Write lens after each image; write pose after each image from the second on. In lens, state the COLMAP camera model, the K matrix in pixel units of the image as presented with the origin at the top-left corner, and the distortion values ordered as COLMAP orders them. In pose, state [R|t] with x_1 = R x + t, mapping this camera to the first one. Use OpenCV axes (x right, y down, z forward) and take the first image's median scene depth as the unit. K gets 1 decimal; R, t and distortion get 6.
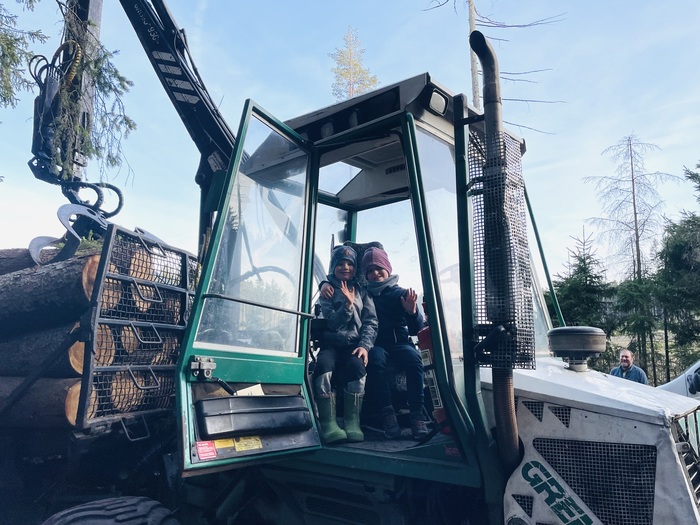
lens RADIAL K [[537.4, 0, 350.6], [0, 537.4, 256.3], [0, 0, 1]] dist [0.073203, -0.100190]
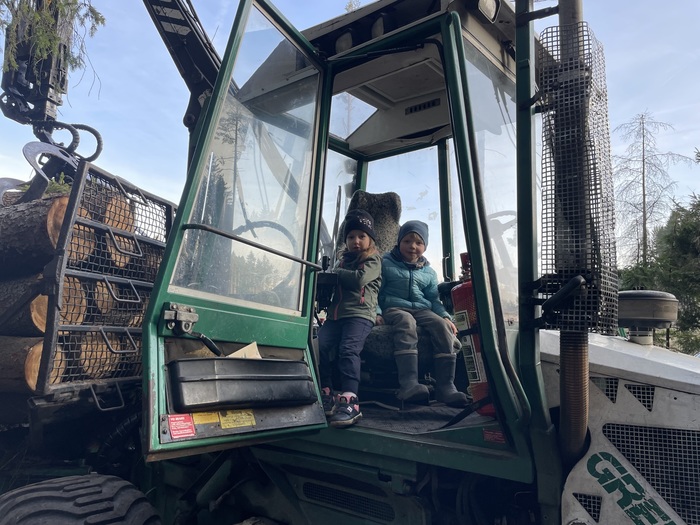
lens RADIAL K [[537.0, 0, 354.0], [0, 537.0, 261.3], [0, 0, 1]] dist [0.074903, -0.106726]
pose [[0.999069, 0.037048, 0.022120, -0.037779], [-0.038049, 0.998185, 0.046677, 0.061020], [-0.020351, -0.047475, 0.998665, 0.183436]]
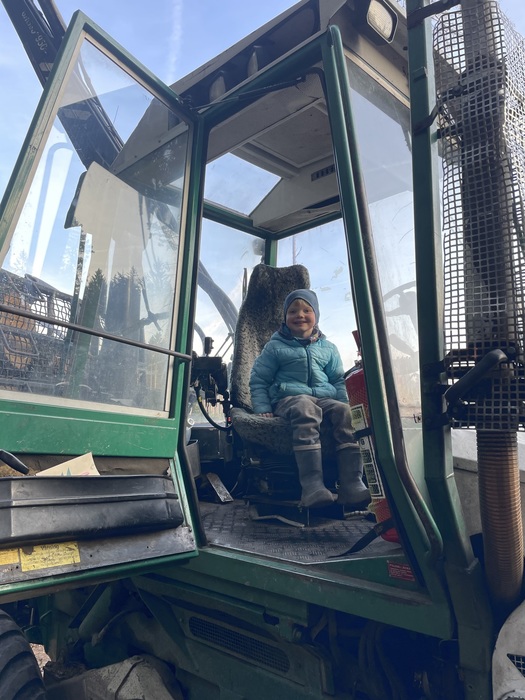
lens RADIAL K [[537.0, 0, 262.5], [0, 537.0, 350.0], [0, 0, 1]] dist [0.074903, -0.106726]
pose [[0.998049, -0.001832, -0.062410, 0.060608], [0.003890, 0.999452, 0.032866, 0.079315], [0.062315, -0.033045, 0.997509, 0.334312]]
